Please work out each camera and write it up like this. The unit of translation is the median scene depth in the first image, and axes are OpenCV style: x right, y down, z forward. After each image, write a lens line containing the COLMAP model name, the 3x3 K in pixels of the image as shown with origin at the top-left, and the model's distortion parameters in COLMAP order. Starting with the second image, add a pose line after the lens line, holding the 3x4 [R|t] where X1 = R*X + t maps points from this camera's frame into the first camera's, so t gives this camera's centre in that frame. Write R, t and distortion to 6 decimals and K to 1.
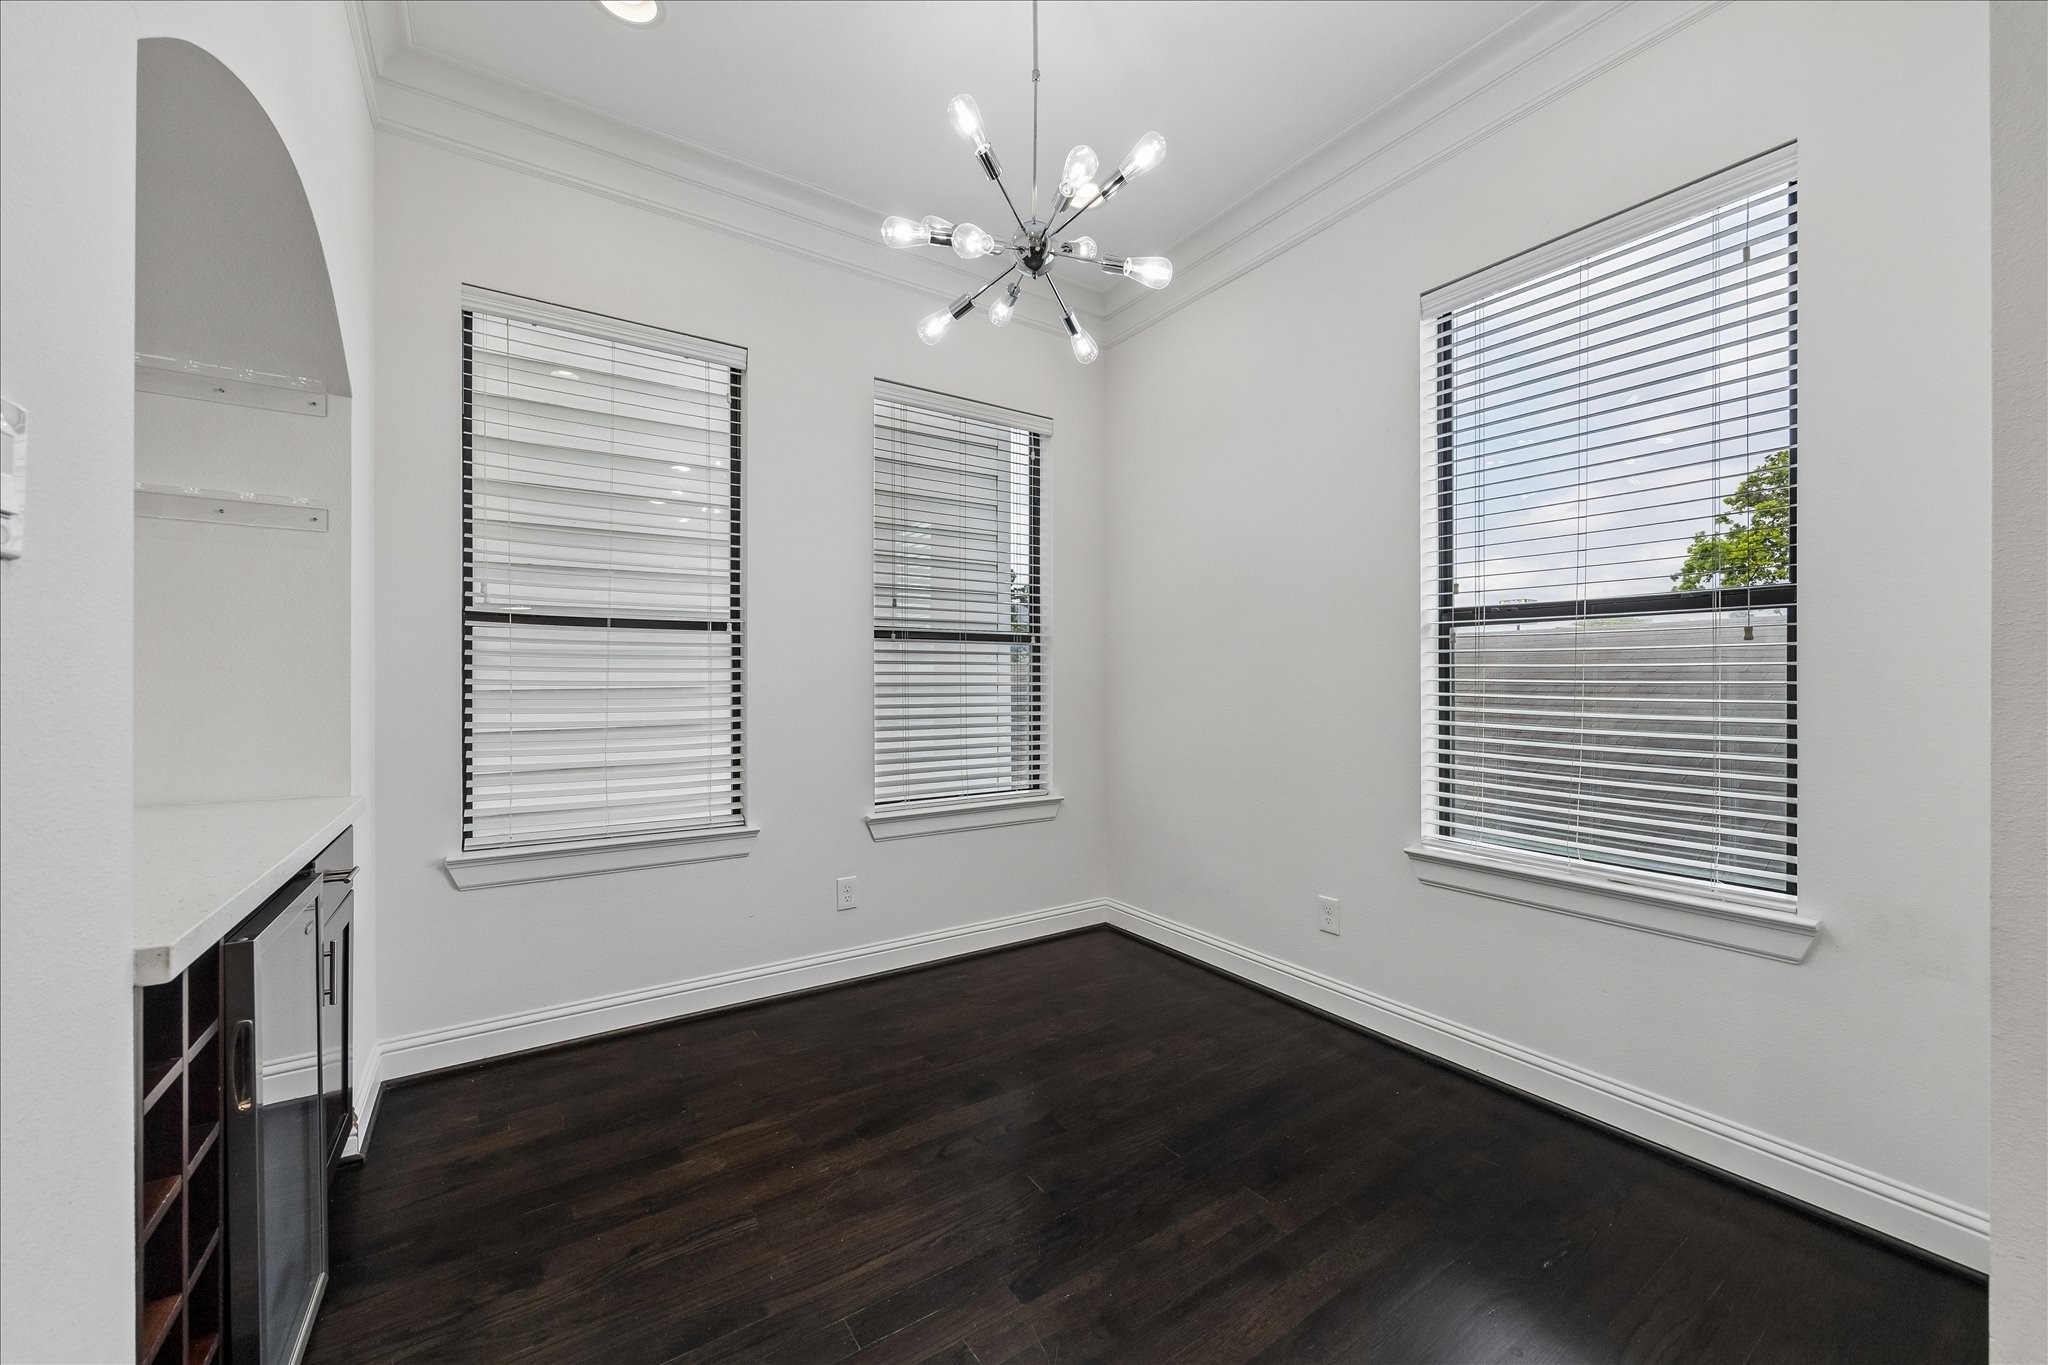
lens RADIAL K [[791.8, 0, 1026.2], [0, 791.8, 686.9], [0, 0, 1]] dist [-0.002610, -0.000196]
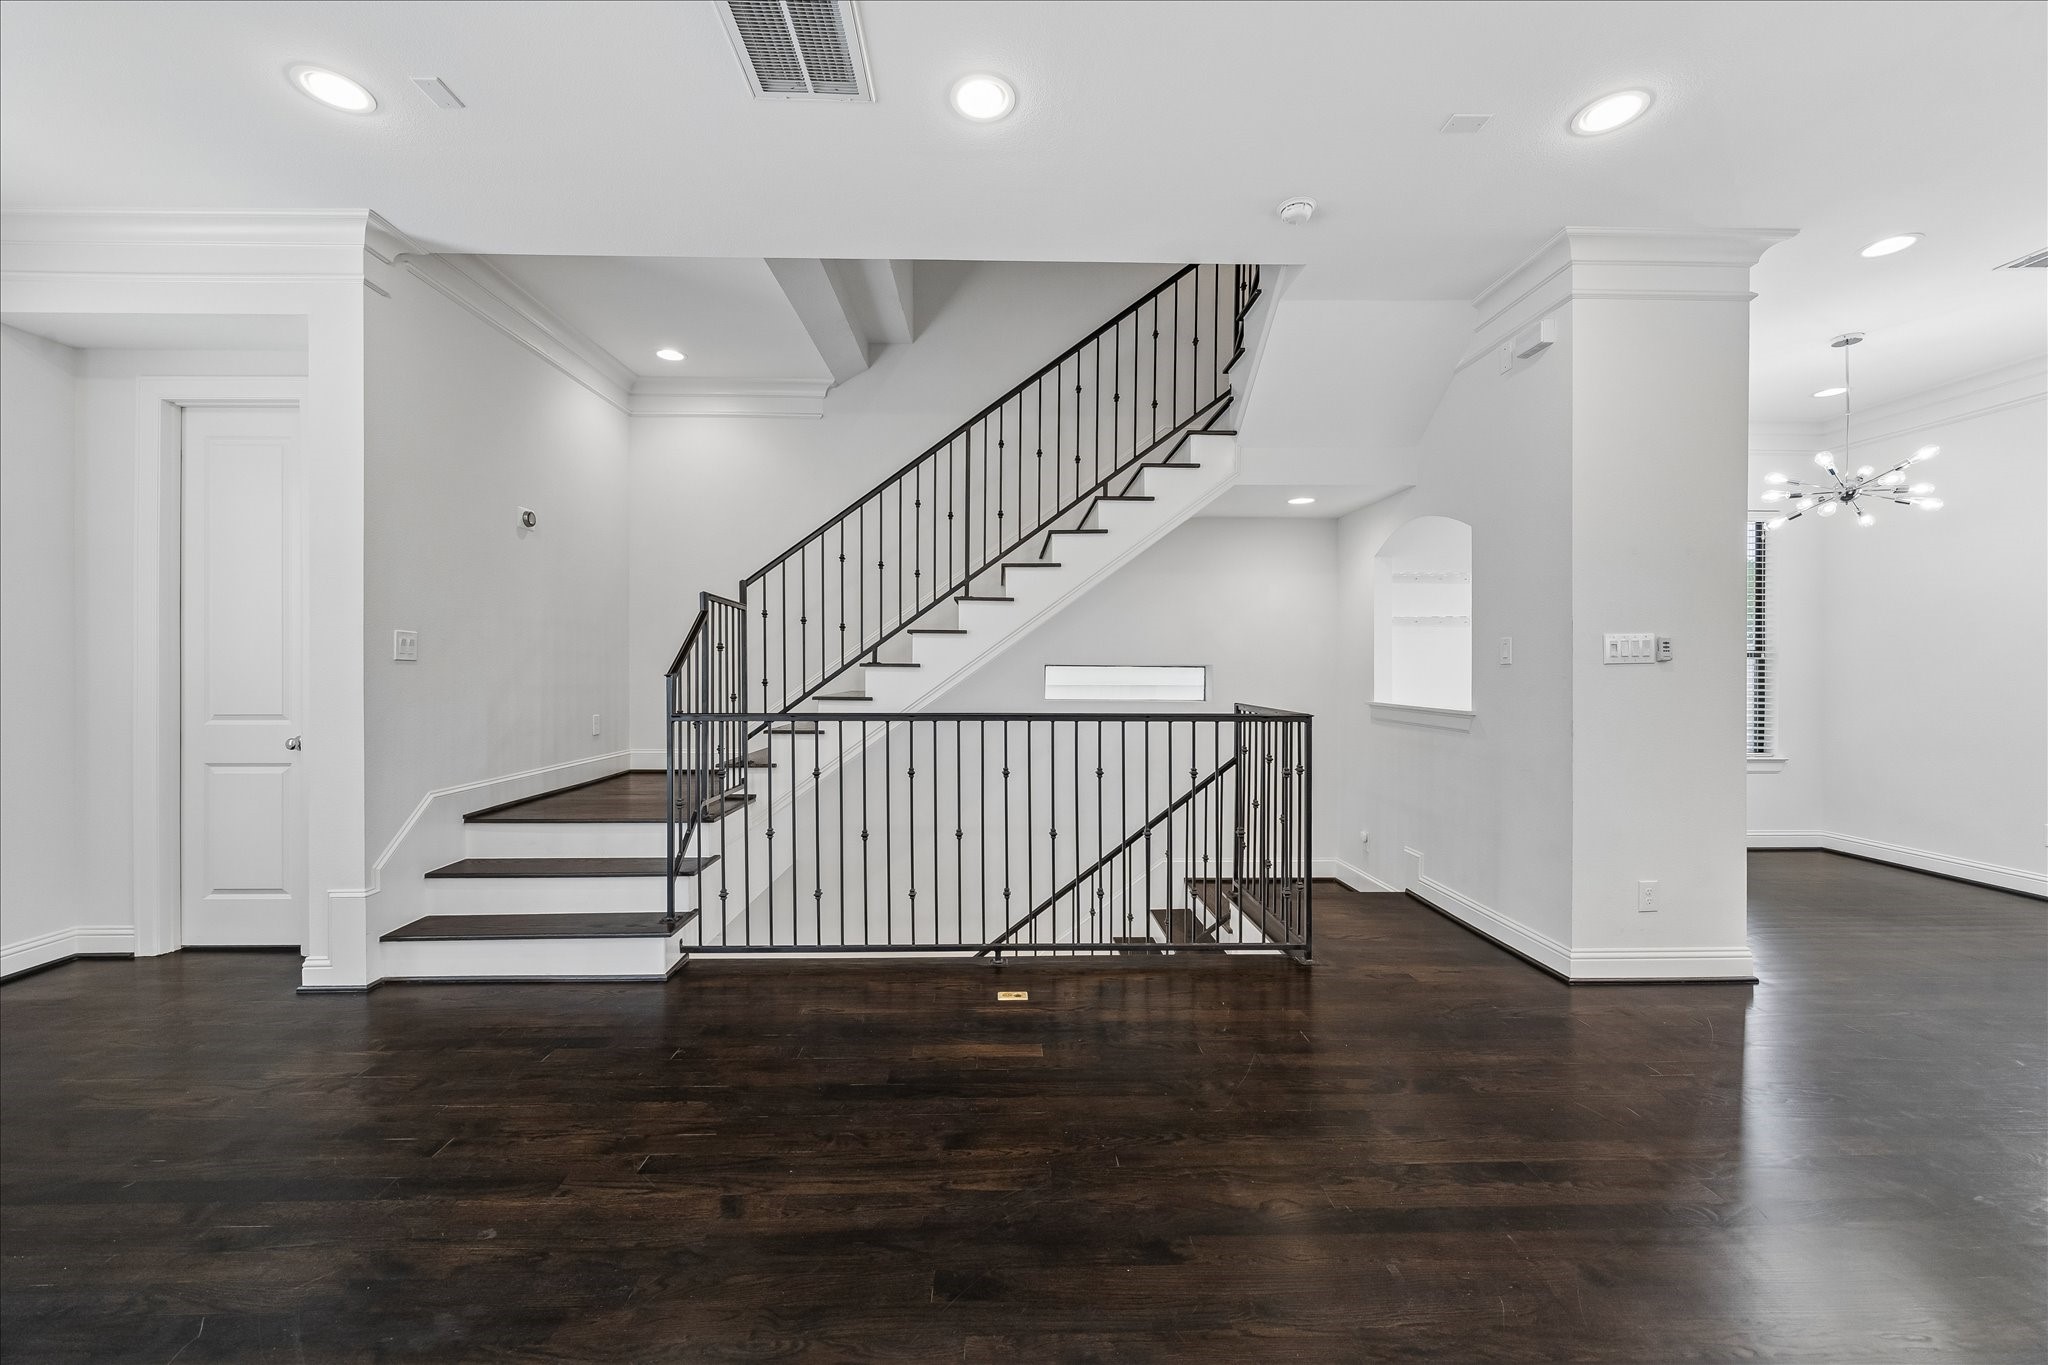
lens RADIAL K [[791.8, 0, 1010.4], [0, 791.8, 674.1], [0, 0, 1]] dist [-0.002610, -0.000196]
pose [[0.845876, -0.001874, -0.533376, -0.410891], [0.002103, 0.999998, -0.000177, -0.026113], [0.533375, -0.000972, 0.845878, -1.093005]]
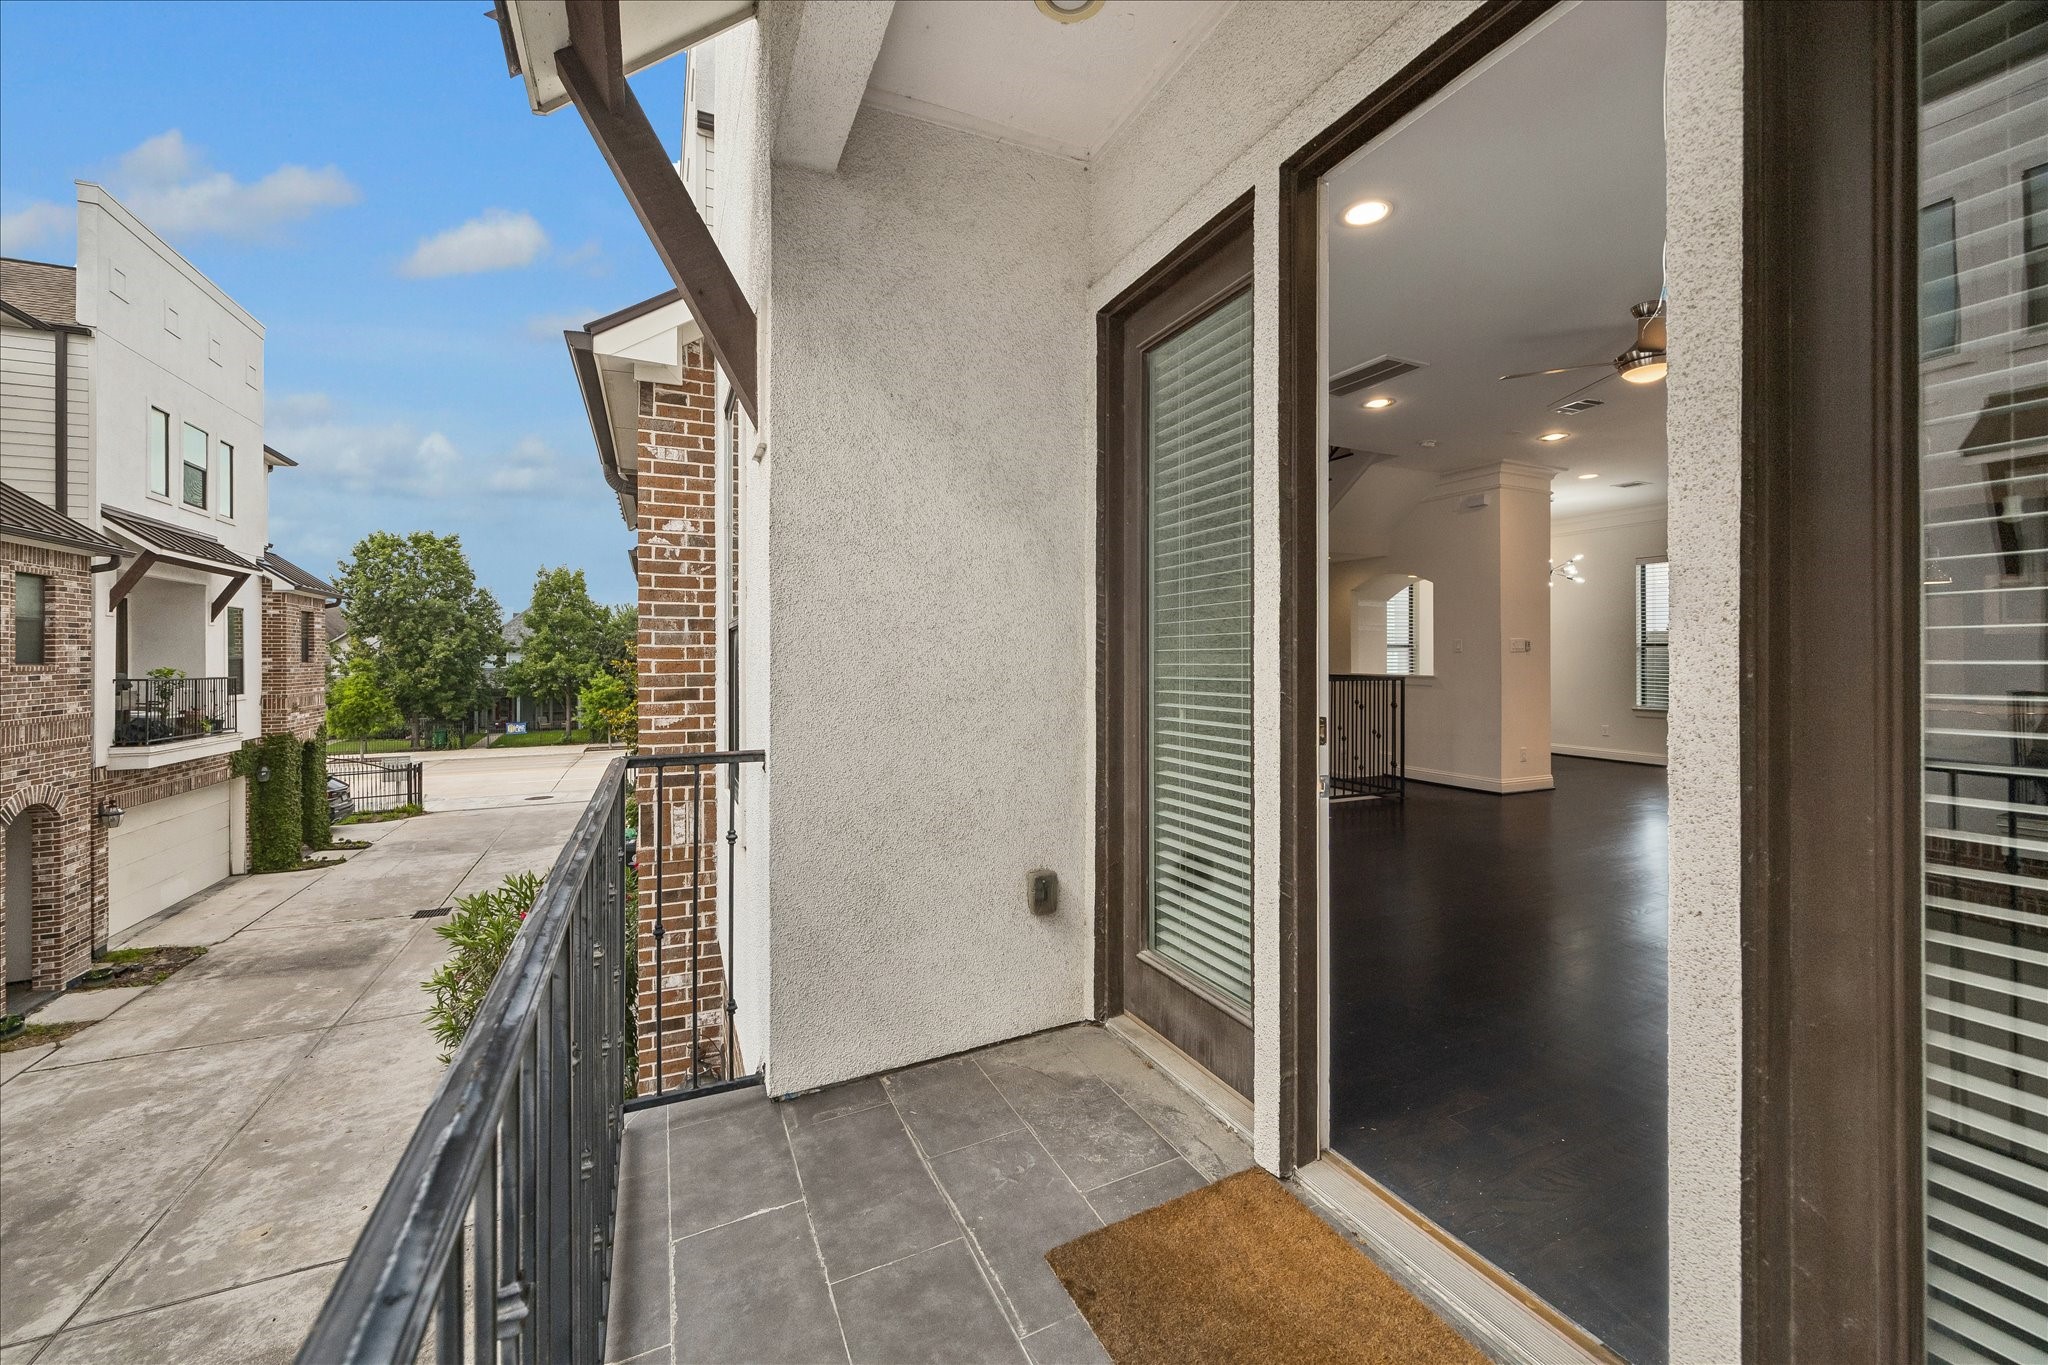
lens RADIAL K [[791.8, 0, 1026.8], [0, 791.8, 664.6], [0, 0, 1]] dist [-0.002610, -0.000196]
pose [[0.988061, -0.006589, -0.153919, -1.201902], [0.007415, 0.999961, 0.004790, -0.024388], [0.153882, -0.005874, 0.988072, -2.122381]]
